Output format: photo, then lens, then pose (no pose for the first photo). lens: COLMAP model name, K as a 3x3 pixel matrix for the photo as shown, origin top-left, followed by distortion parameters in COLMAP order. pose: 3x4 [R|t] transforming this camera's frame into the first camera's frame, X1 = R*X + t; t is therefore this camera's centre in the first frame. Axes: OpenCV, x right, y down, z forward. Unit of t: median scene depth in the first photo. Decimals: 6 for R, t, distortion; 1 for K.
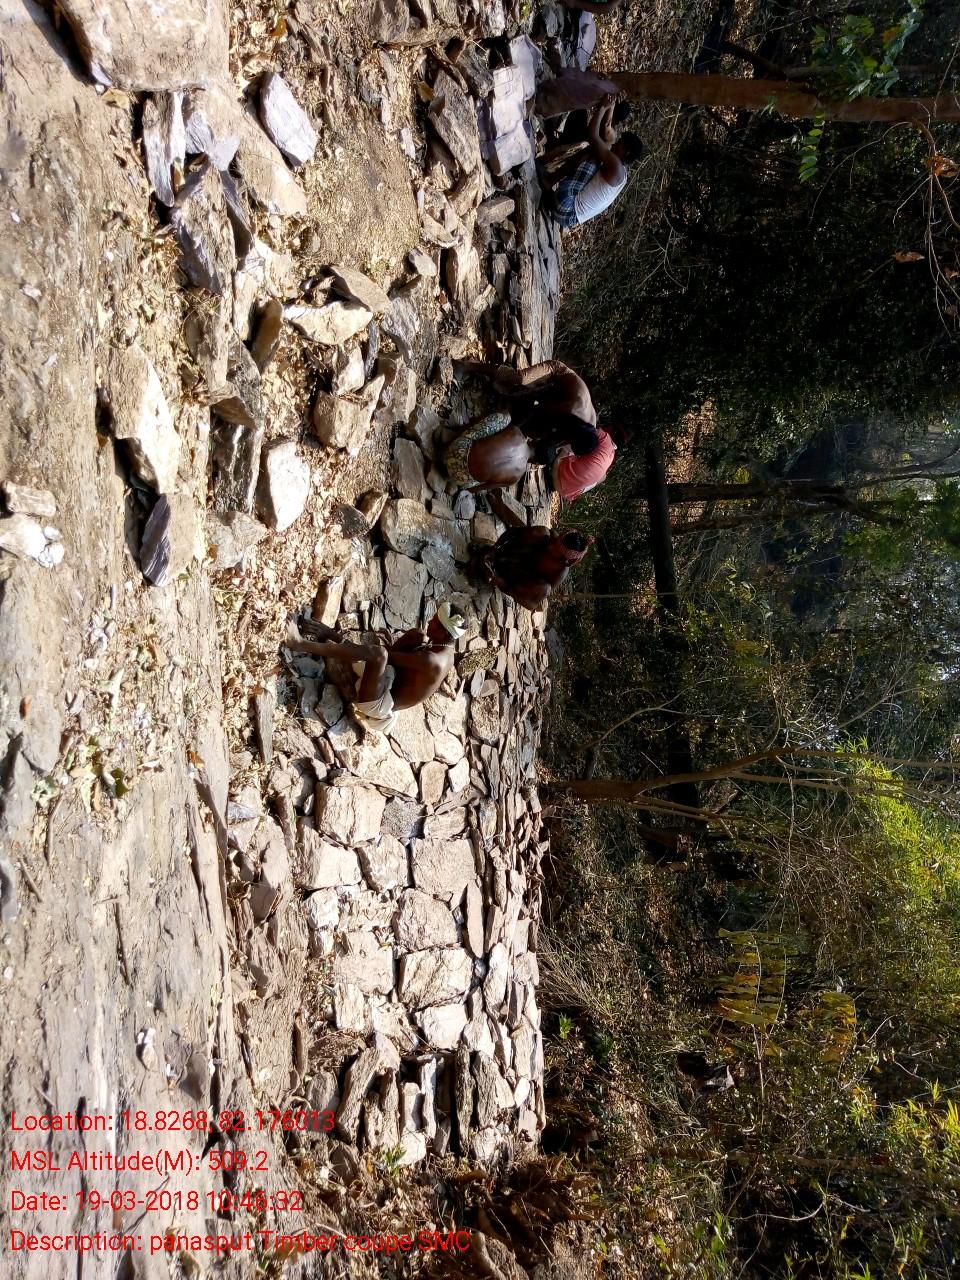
lens RADIAL K [[1060.4, 0, 475.2], [0, 1060.4, 634.7], [0, 0, 1]] dist [-0.021018, -0.001359]
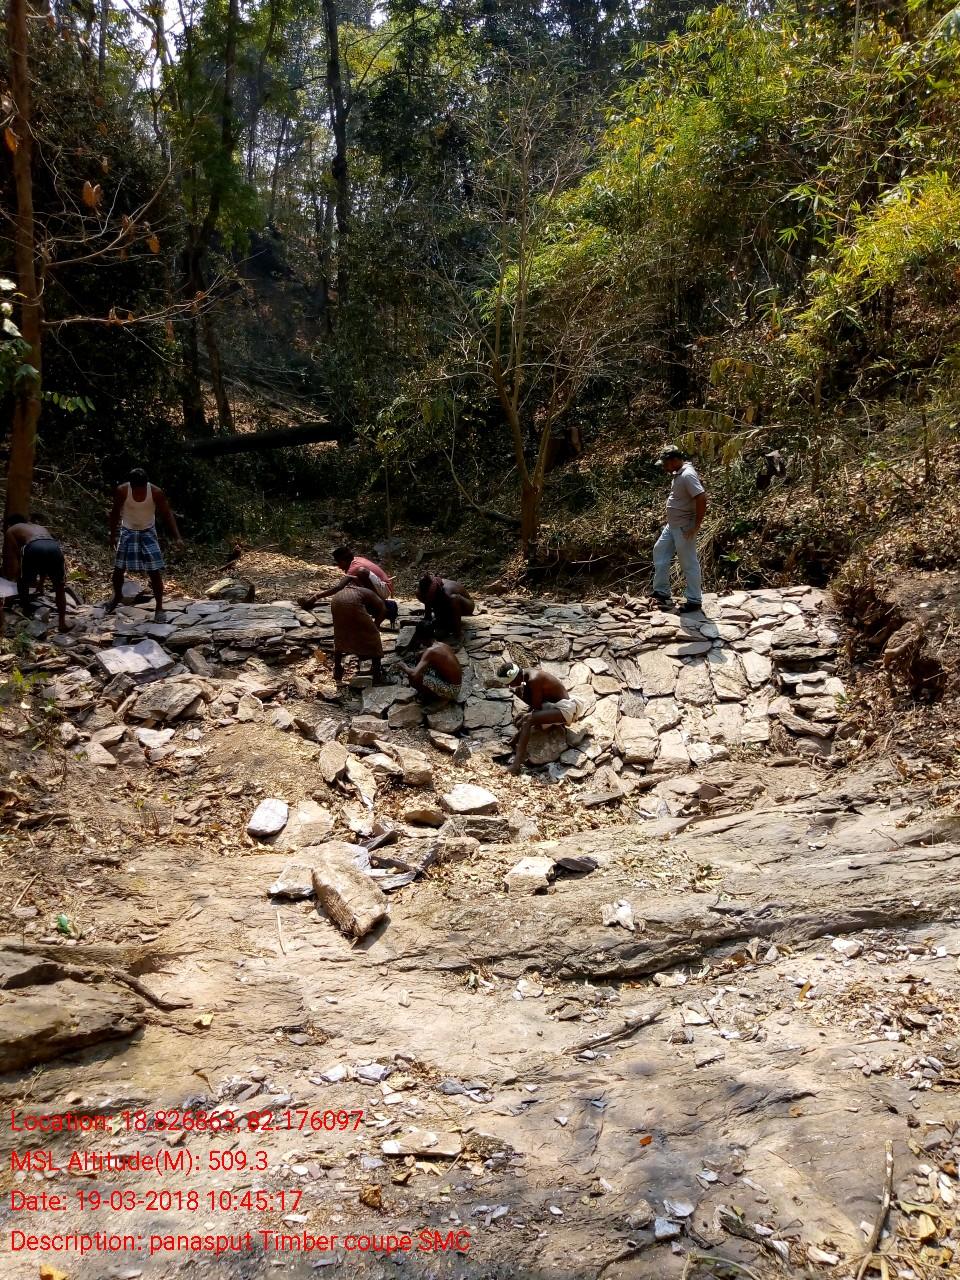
lens RADIAL K [[1060.4, 0, 475.2], [0, 1060.4, 634.7], [0, 0, 1]] dist [-0.021018, -0.001359]
pose [[-0.047757, -0.997192, -0.057687, 0.139453], [0.984053, -0.056877, 0.168536, -0.324912], [-0.171344, -0.048718, 0.984006, -0.499382]]
